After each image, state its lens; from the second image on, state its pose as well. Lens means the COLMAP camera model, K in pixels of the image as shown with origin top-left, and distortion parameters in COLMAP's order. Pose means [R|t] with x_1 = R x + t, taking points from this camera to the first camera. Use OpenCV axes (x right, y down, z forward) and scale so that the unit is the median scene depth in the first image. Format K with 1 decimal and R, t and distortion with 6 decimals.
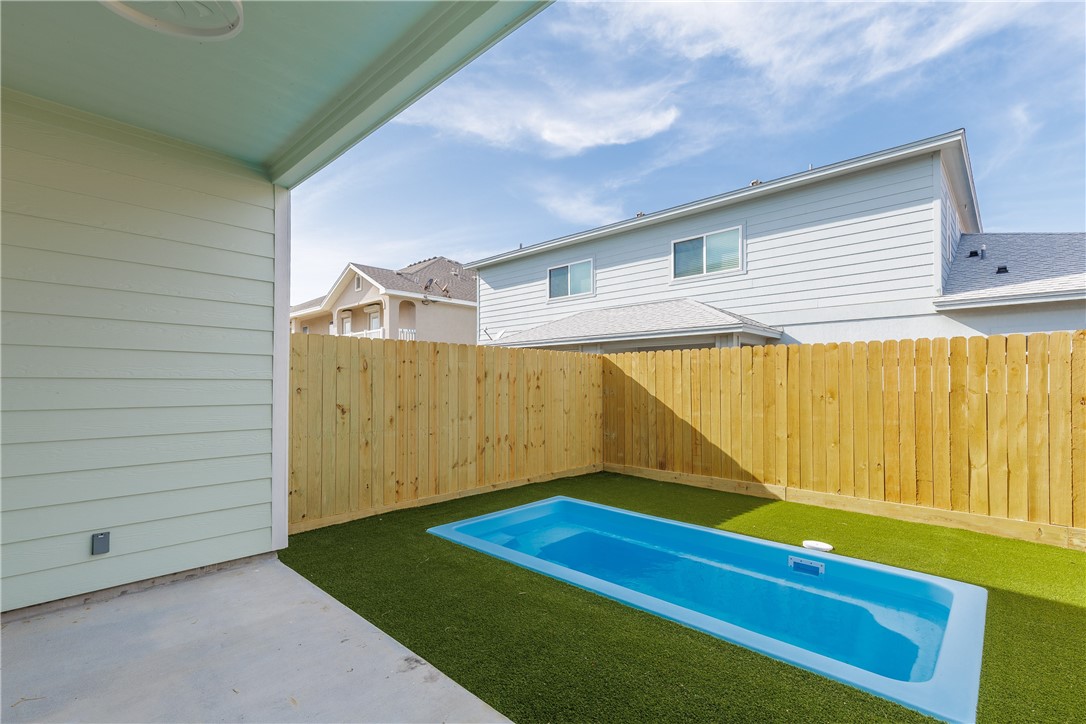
lens RADIAL K [[491.8, 0, 542.9], [0, 491.8, 371.3], [0, 0, 1]] dist [0.011574, -0.000049]
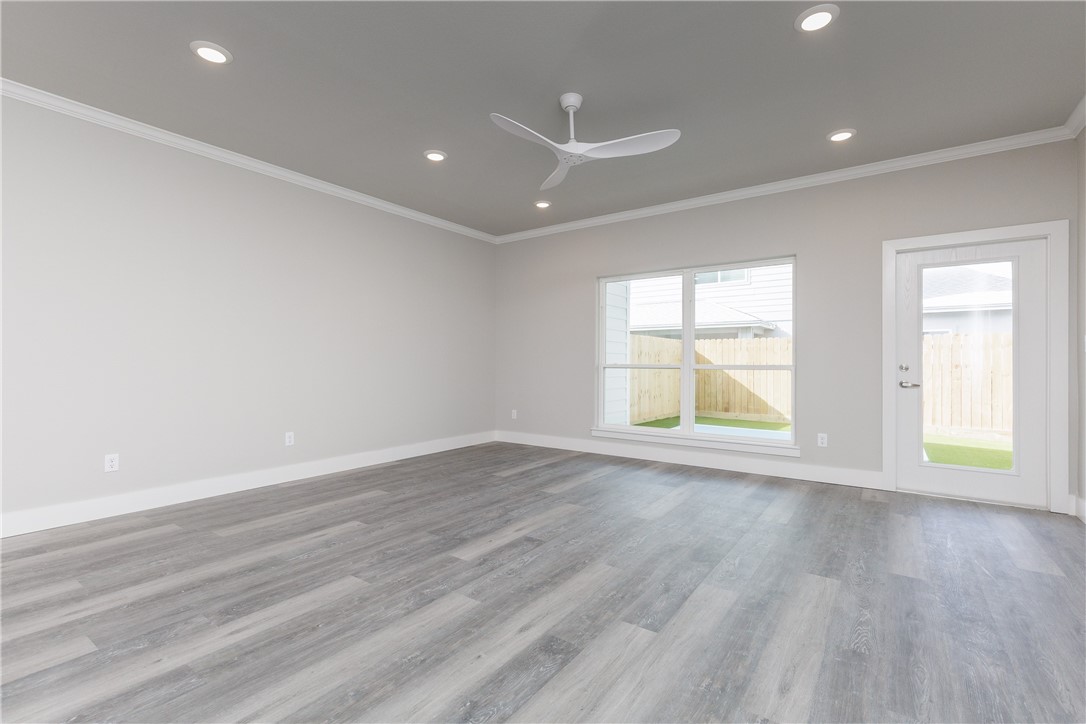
lens RADIAL K [[491.8, 0, 540.5], [0, 491.8, 357.1], [0, 0, 1]] dist [0.011574, -0.000049]
pose [[0.990812, 0.006157, 0.135106, -0.580359], [-0.007361, 0.999938, 0.008414, 0.009619], [-0.135046, -0.009332, 0.990795, -0.516289]]
